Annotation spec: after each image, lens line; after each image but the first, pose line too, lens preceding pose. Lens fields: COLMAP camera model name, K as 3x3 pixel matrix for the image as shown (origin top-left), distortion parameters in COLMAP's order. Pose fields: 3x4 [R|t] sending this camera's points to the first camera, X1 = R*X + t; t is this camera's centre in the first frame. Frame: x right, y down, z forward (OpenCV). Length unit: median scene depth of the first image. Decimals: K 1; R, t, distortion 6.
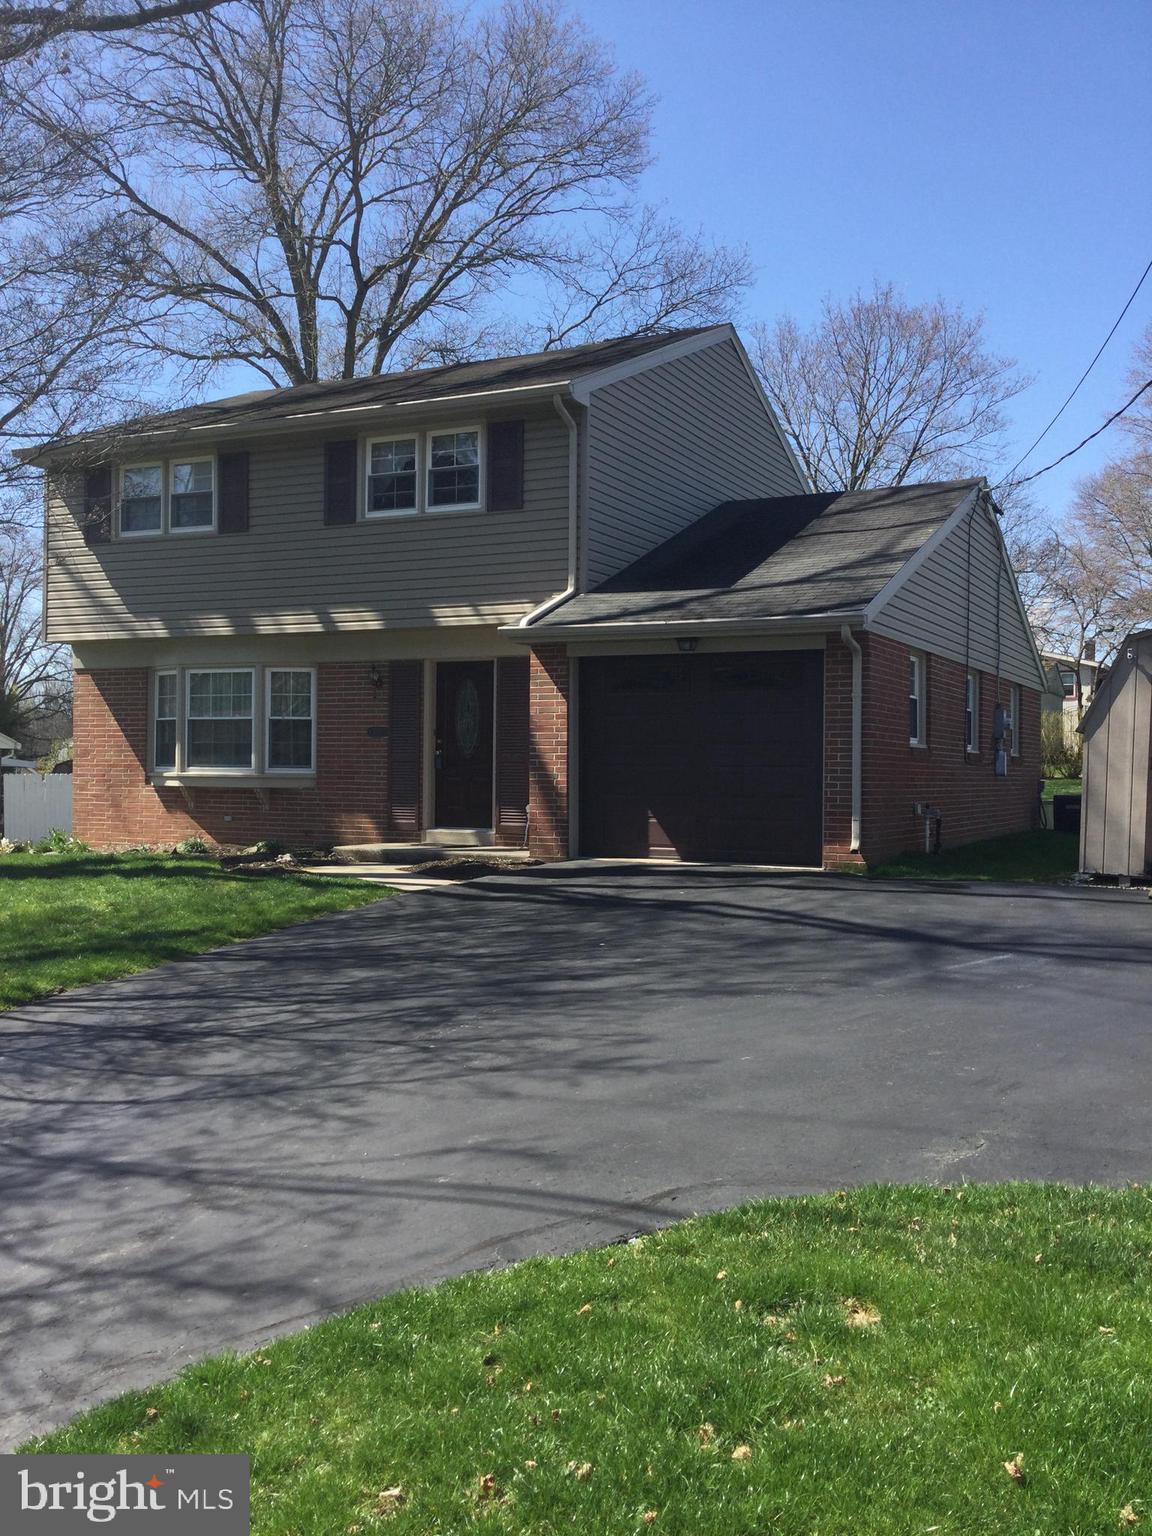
lens RADIAL K [[1396.4, 0, 582.2], [0, 1396.4, 777.8], [0, 0, 1]] dist [0.116498, -0.208473]
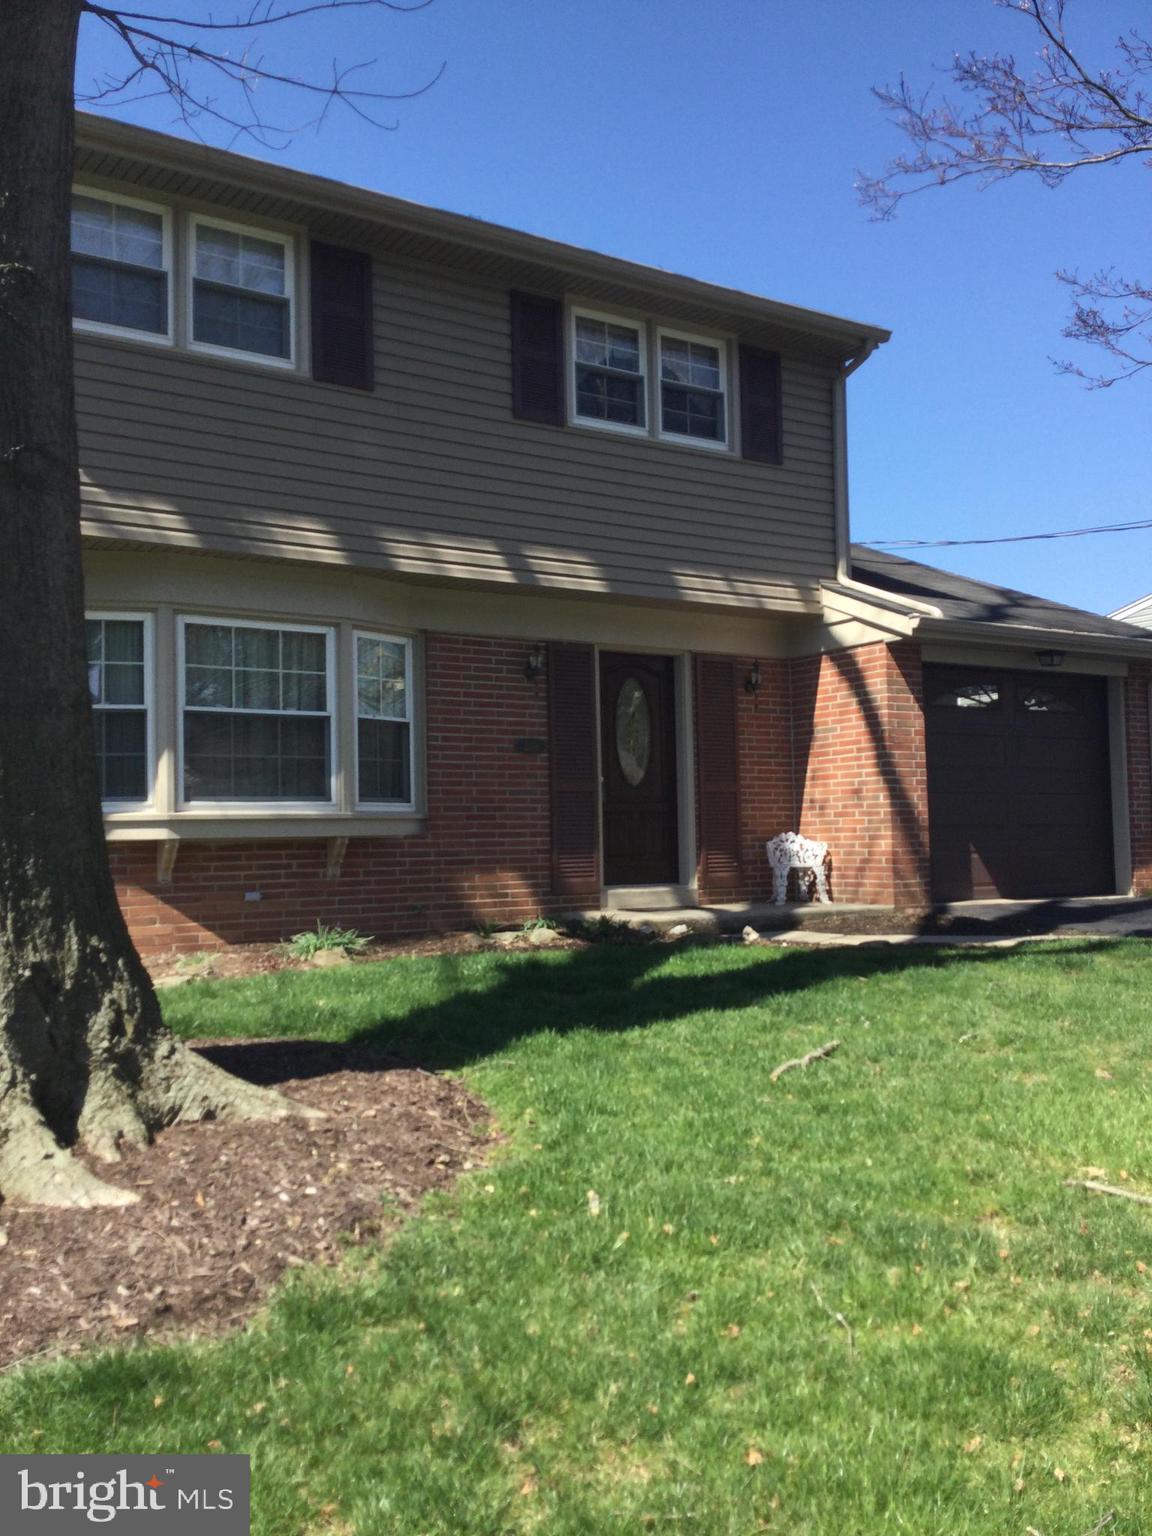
lens RADIAL K [[1396.4, 0, 582.2], [0, 1396.4, 777.8], [0, 0, 1]] dist [0.116498, -0.208473]
pose [[0.483703, 0.023508, 0.874917, -0.729363], [0.026998, 0.998763, -0.041761, 0.010194], [-0.874816, 0.043821, 0.482470, 0.683912]]
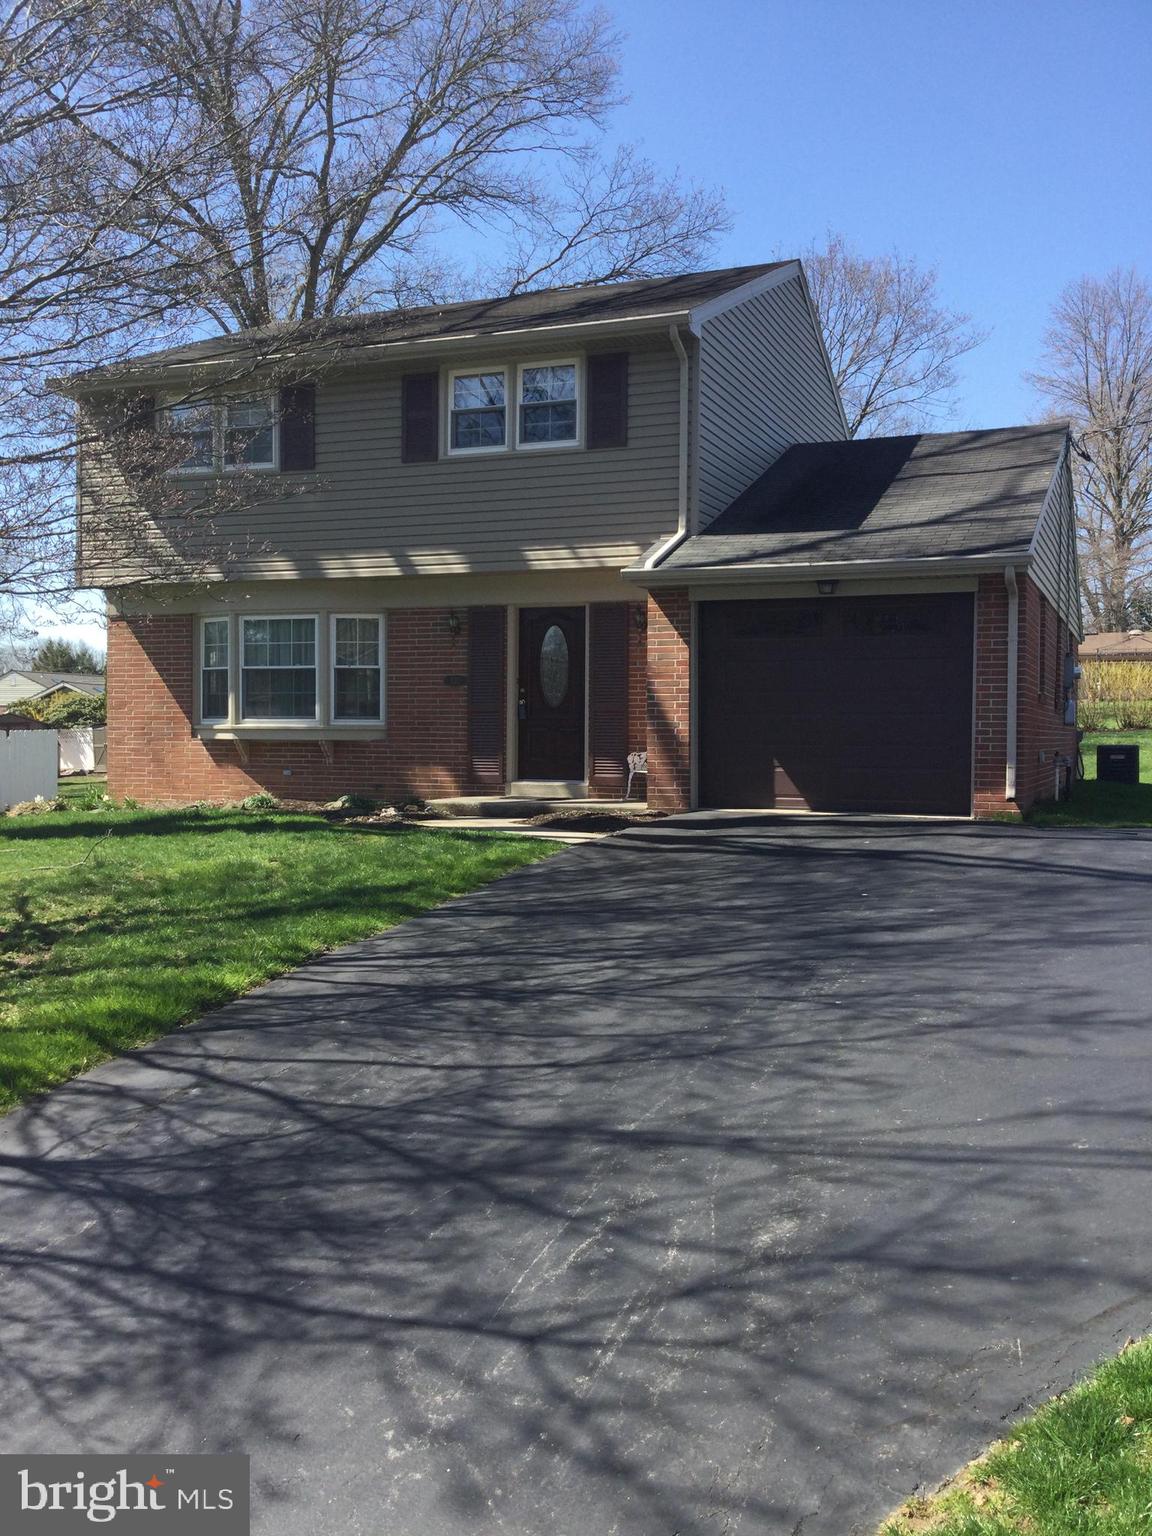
lens RADIAL K [[1396.4, 0, 582.2], [0, 1396.4, 777.8], [0, 0, 1]] dist [0.116498, -0.208473]
pose [[0.996150, -0.006789, 0.087397, -0.148586], [0.004271, 0.999571, 0.028961, 0.006235], [-0.087556, -0.028476, 0.995753, 0.037795]]
